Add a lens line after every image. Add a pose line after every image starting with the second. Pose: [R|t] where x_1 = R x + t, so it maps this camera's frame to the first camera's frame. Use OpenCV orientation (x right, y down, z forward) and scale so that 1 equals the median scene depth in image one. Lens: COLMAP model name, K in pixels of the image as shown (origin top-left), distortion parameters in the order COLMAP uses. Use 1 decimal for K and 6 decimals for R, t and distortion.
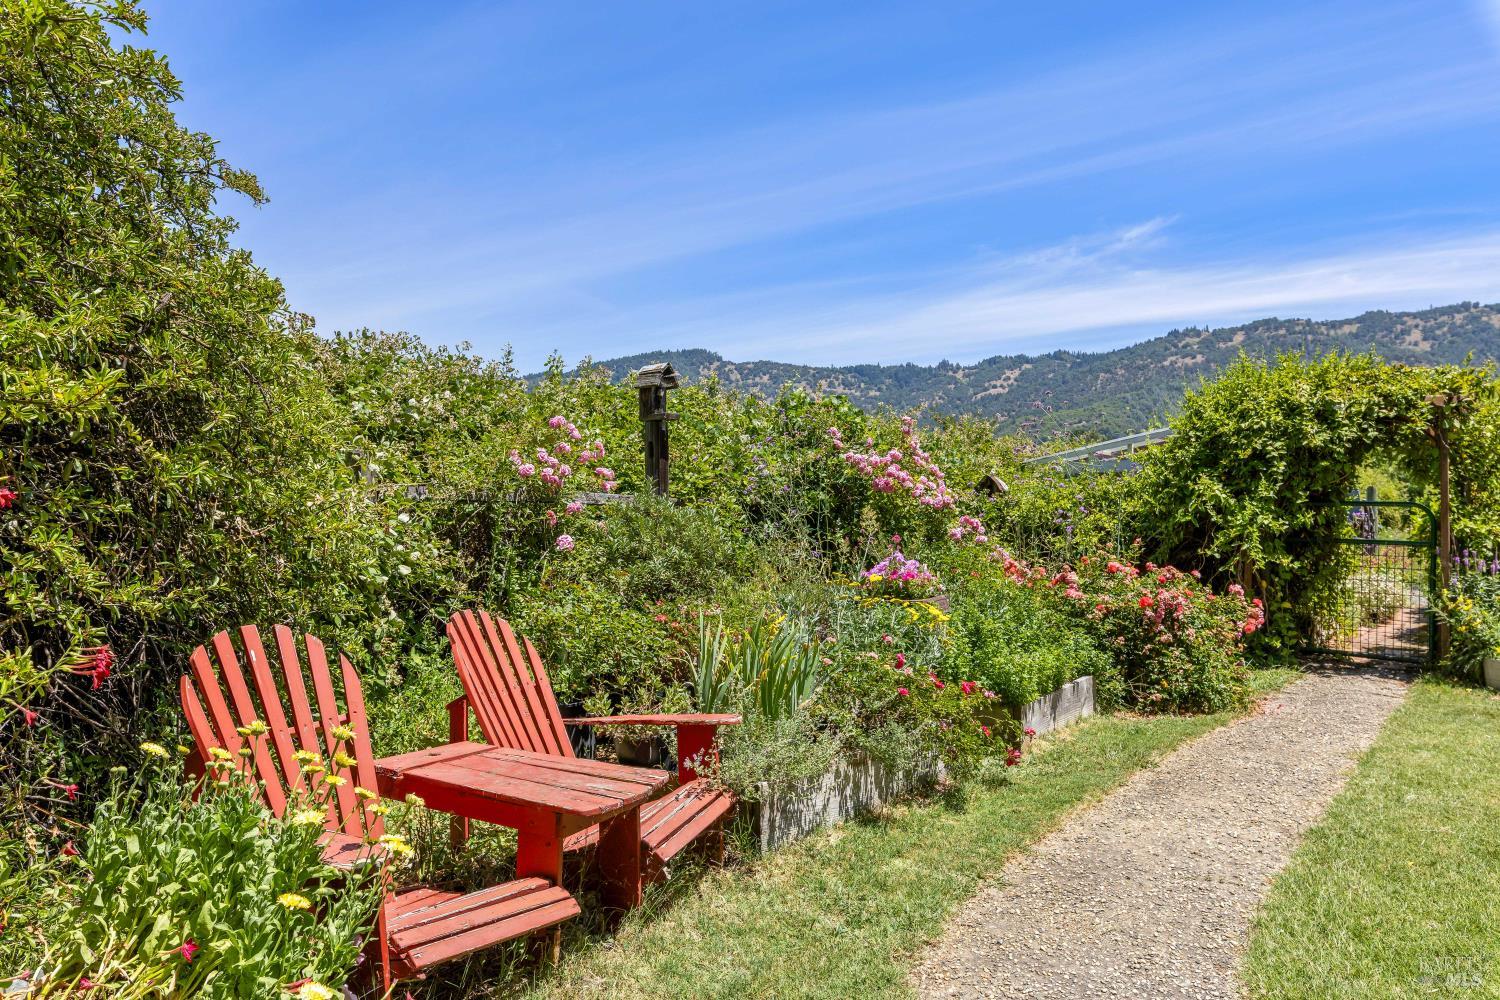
lens RADIAL K [[1032.1, 0, 749.5], [0, 1032.1, 503.4], [0, 0, 1]] dist [0.001029, -0.001364]
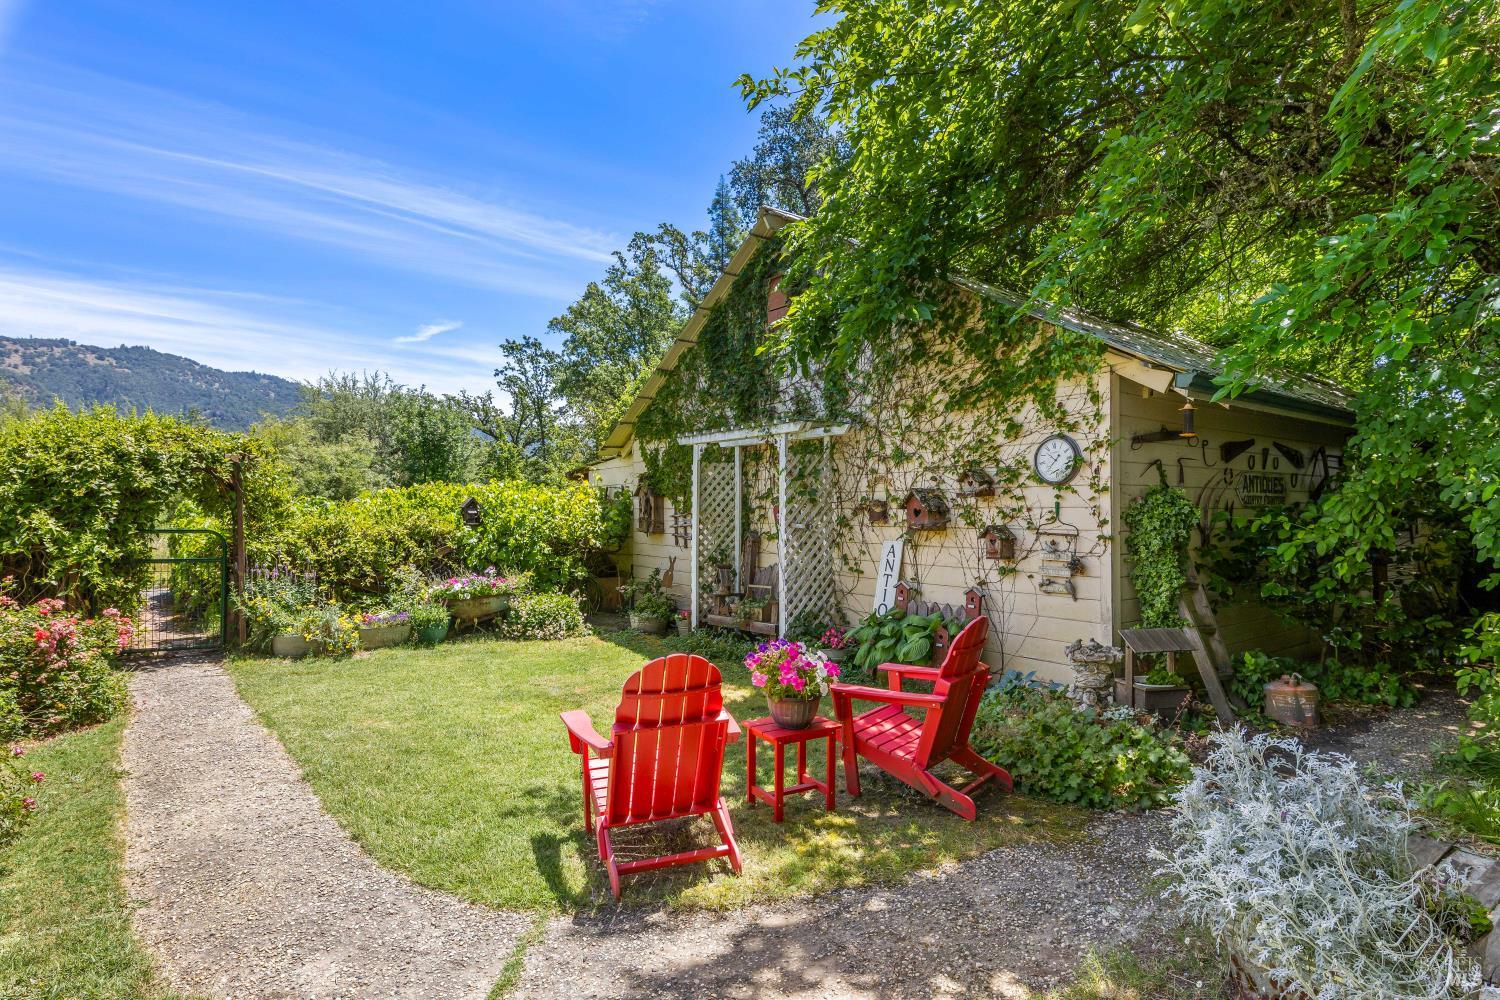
lens RADIAL K [[804.8, 0, 749.4], [0, 804.8, 504.2], [0, 0, 1]] dist [0.007775, 0.002073]
pose [[0.230180, 0.001429, 0.973147, -0.231062], [-0.003675, 0.999993, -0.000599, -0.037379], [-0.973141, -0.003439, 0.230183, 0.064130]]
